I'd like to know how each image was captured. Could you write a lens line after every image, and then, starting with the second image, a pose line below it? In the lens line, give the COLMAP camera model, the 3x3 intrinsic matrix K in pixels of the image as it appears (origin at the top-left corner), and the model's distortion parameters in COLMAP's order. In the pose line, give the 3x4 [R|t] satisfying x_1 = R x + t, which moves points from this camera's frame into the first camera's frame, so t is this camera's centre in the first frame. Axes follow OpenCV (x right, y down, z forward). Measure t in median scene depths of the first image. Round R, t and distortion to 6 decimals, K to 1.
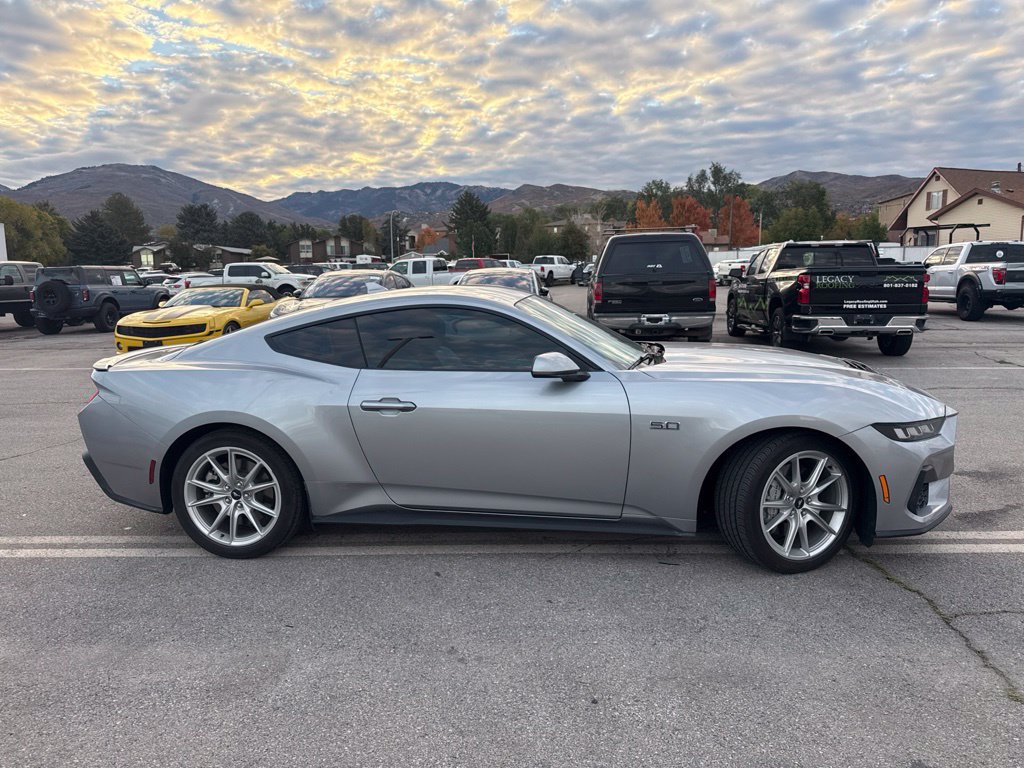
lens RADIAL K [[727.2, 0, 511.0], [0, 727.2, 384.5], [0, 0, 1]] dist [0.014463, -0.018618]
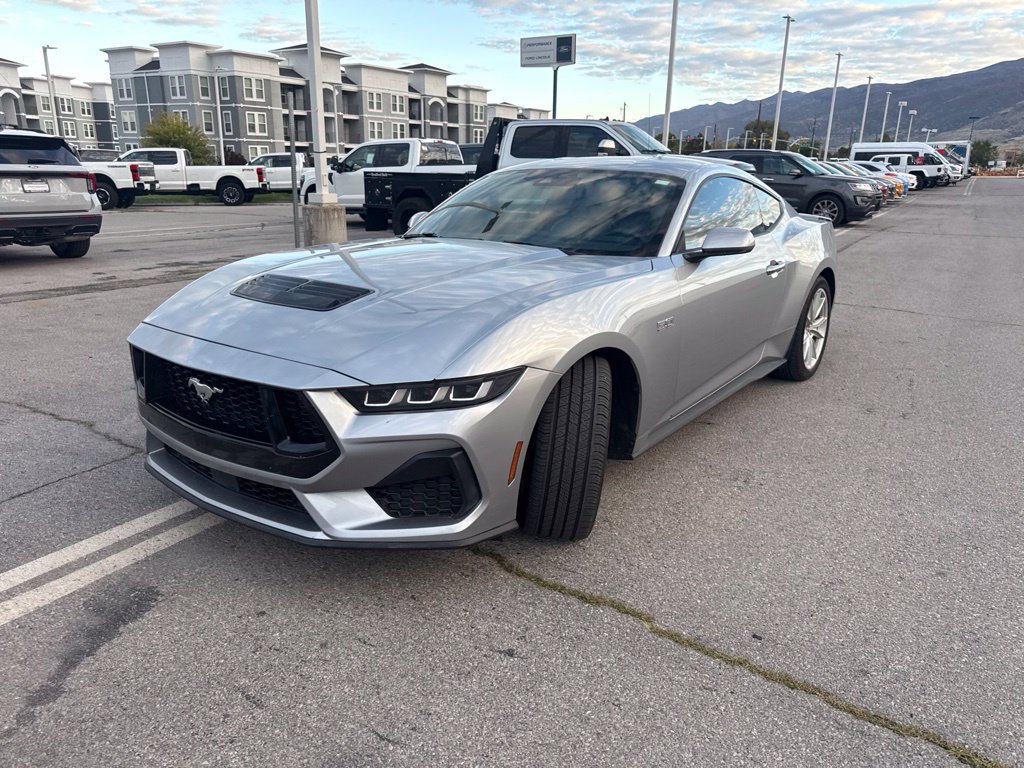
lens RADIAL K [[714.7, 0, 512.5], [0, 714.7, 382.2], [0, 0, 1]] dist [-0.001805, -0.008635]
pose [[-0.482584, 0.262068, -0.835723, 0.342625], [-0.129746, 0.922267, 0.364128, -0.075812], [0.866186, 0.284154, -0.411069, 0.542517]]
